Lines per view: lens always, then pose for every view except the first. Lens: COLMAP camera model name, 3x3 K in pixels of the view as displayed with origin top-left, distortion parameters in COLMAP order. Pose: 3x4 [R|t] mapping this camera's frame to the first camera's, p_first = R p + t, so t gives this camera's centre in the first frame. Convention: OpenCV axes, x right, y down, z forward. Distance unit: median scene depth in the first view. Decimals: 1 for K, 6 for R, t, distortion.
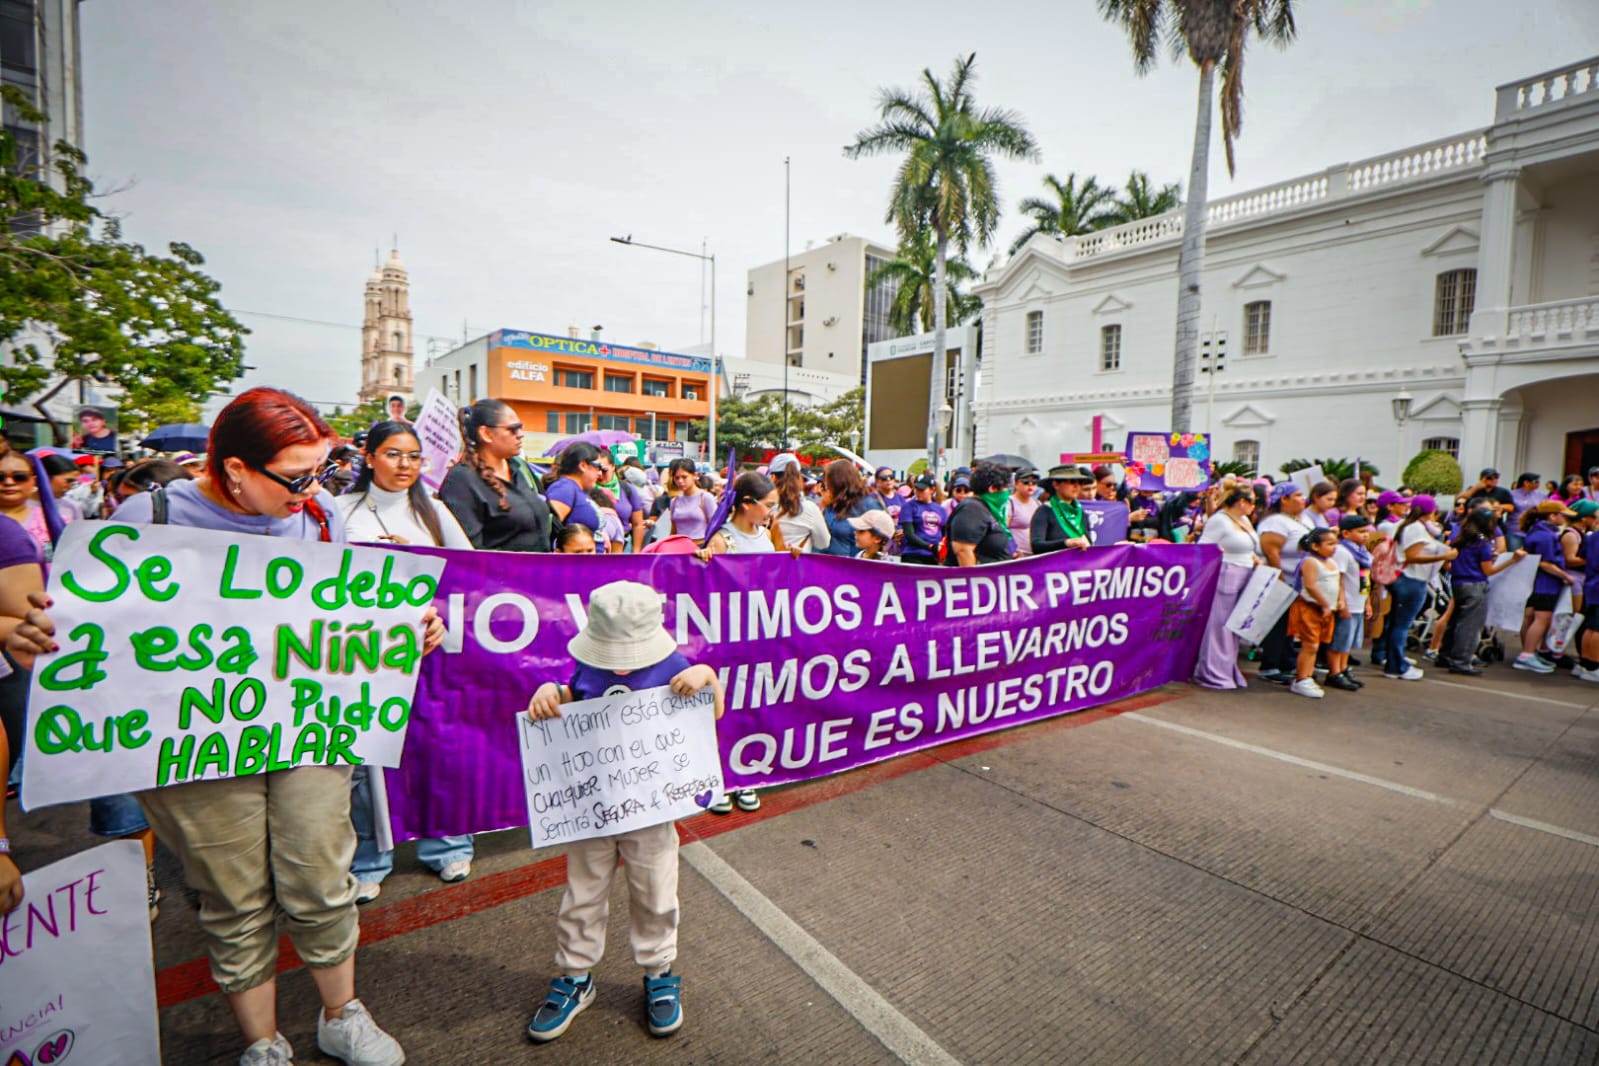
lens RADIAL K [[729.1, 0, 827.2], [0, 729.1, 527.3], [0, 0, 1]] dist [-0.036022, 0.006975]
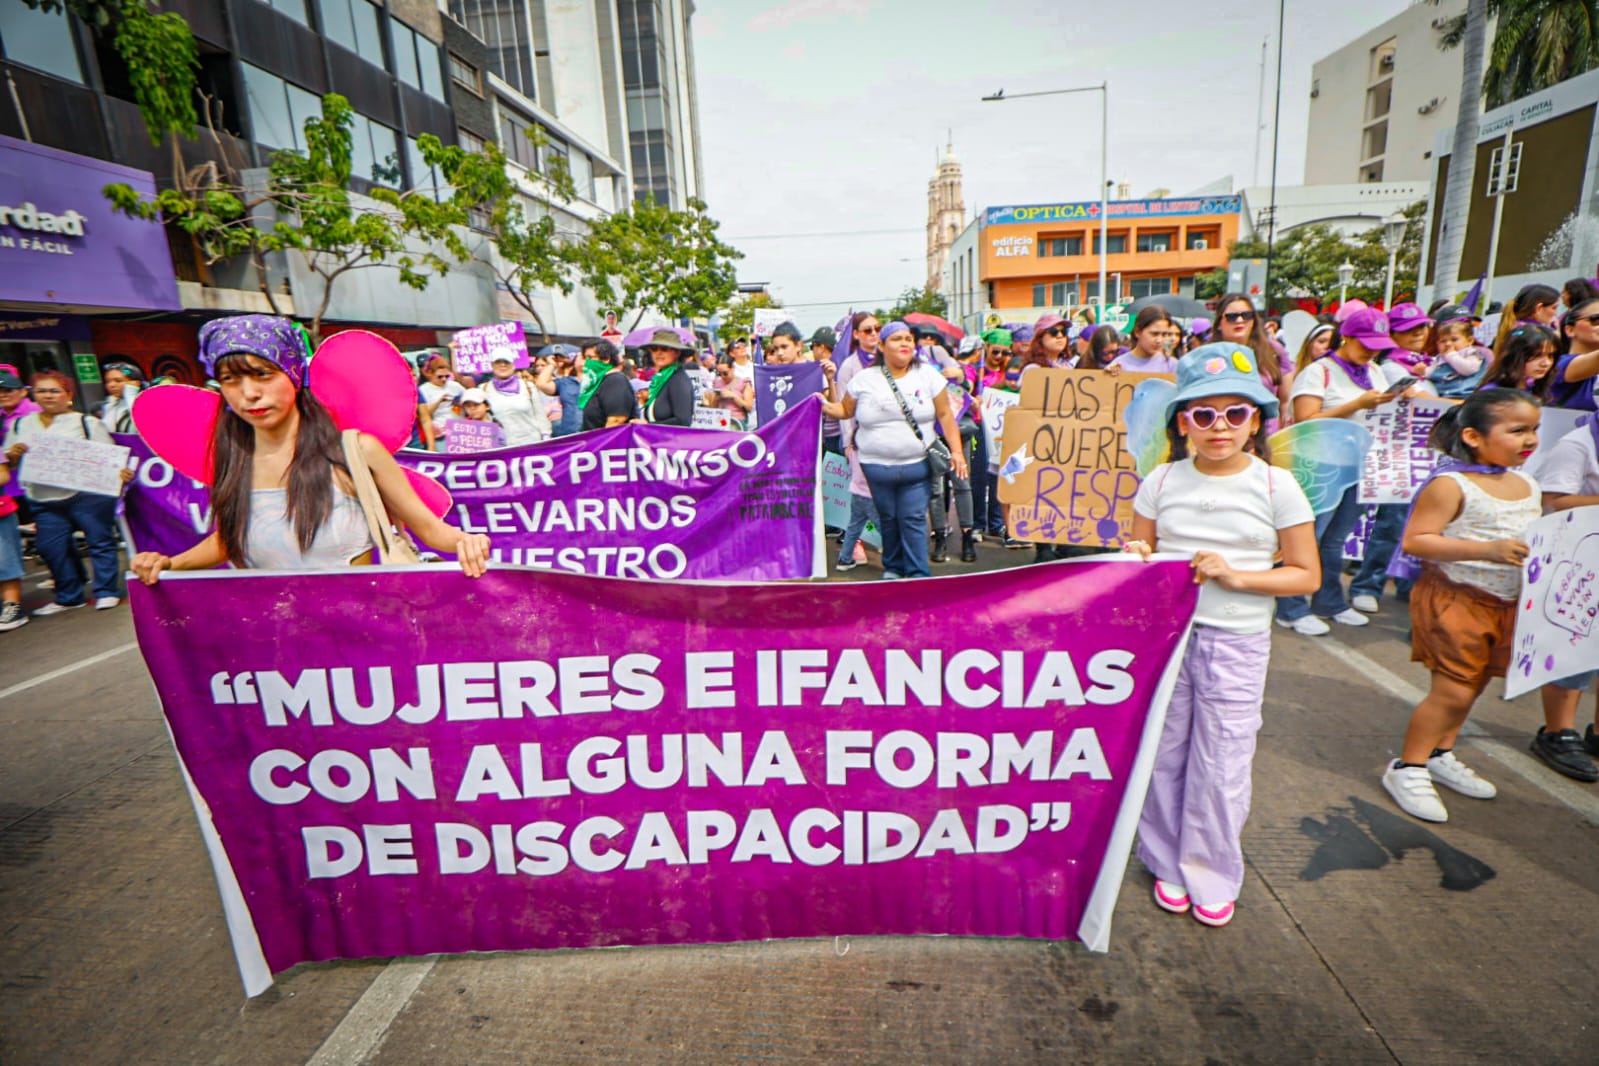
lens RADIAL K [[729.1, 0, 827.2], [0, 729.1, 527.3], [0, 0, 1]] dist [-0.036022, 0.006975]
pose [[0.738826, 0.087249, -0.668225, 0.097181], [0.028446, 0.986662, 0.160278, 0.001282], [0.673296, -0.137426, 0.726489, 0.037395]]
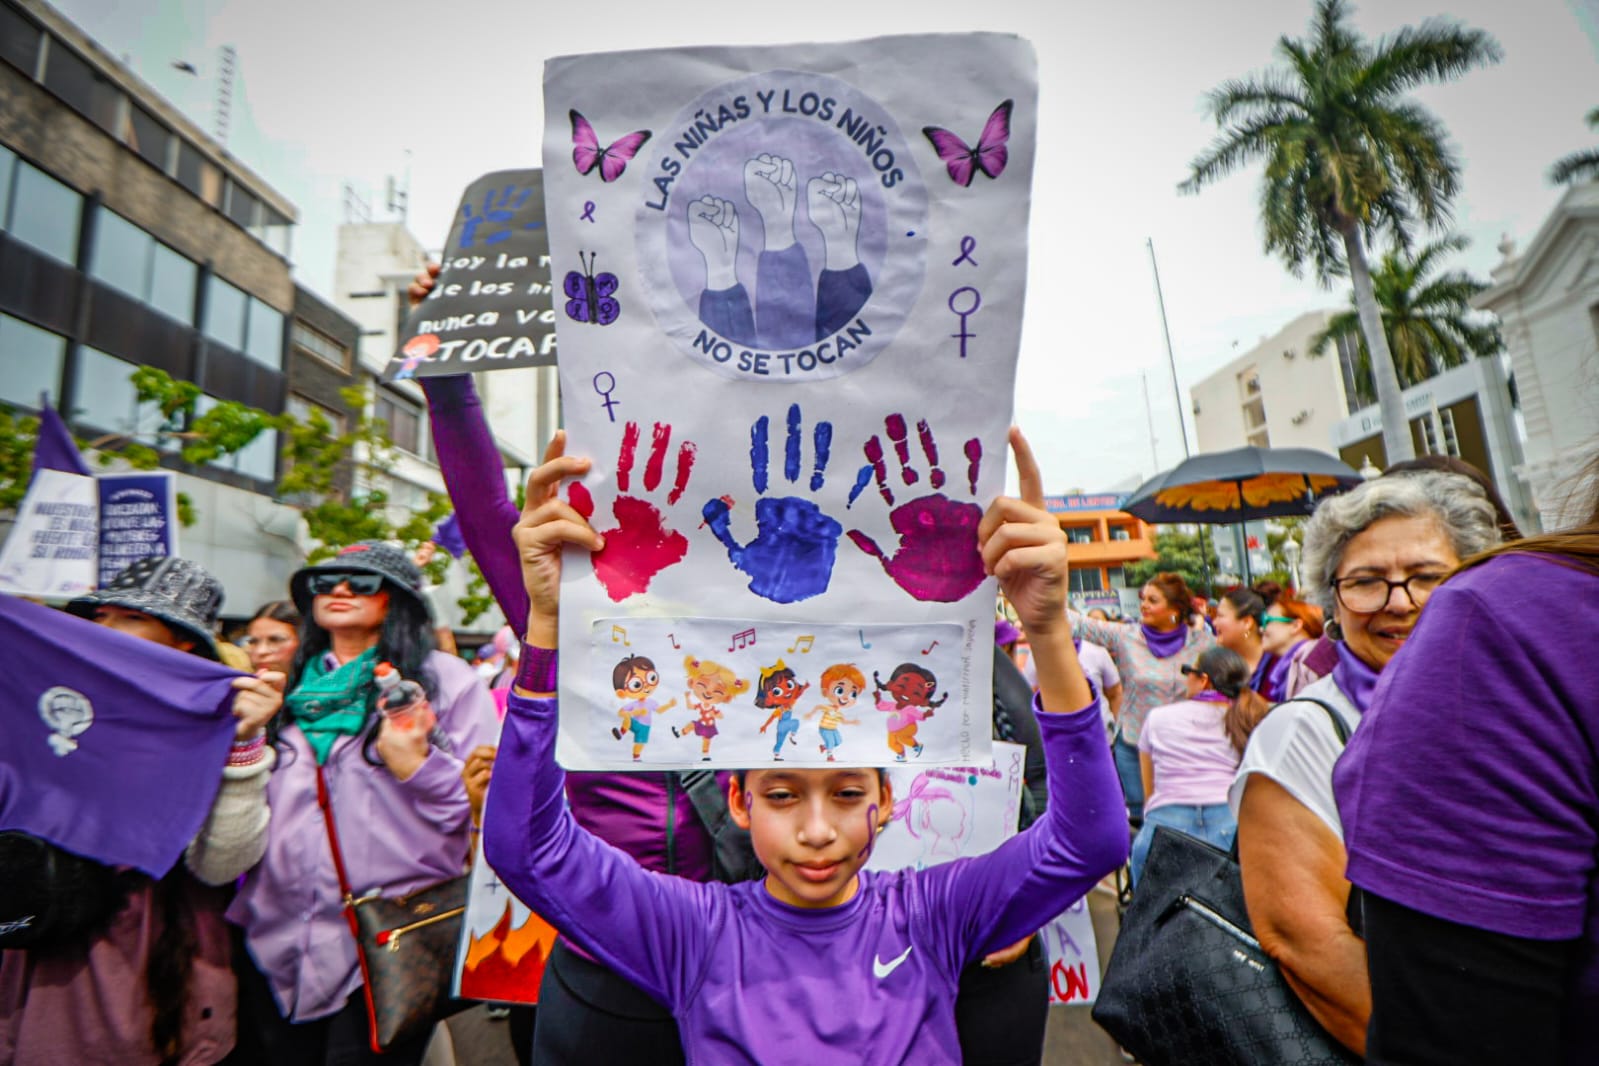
lens RADIAL K [[721.5, 0, 823.2], [0, 721.5, 530.5], [0, 0, 1]] dist [-0.038131, 0.007733]
pose [[0.778386, -0.177930, -0.602043, 0.062305], [0.043783, 0.972045, -0.230675, -0.003451], [0.626257, 0.153195, 0.764417, 0.121854]]
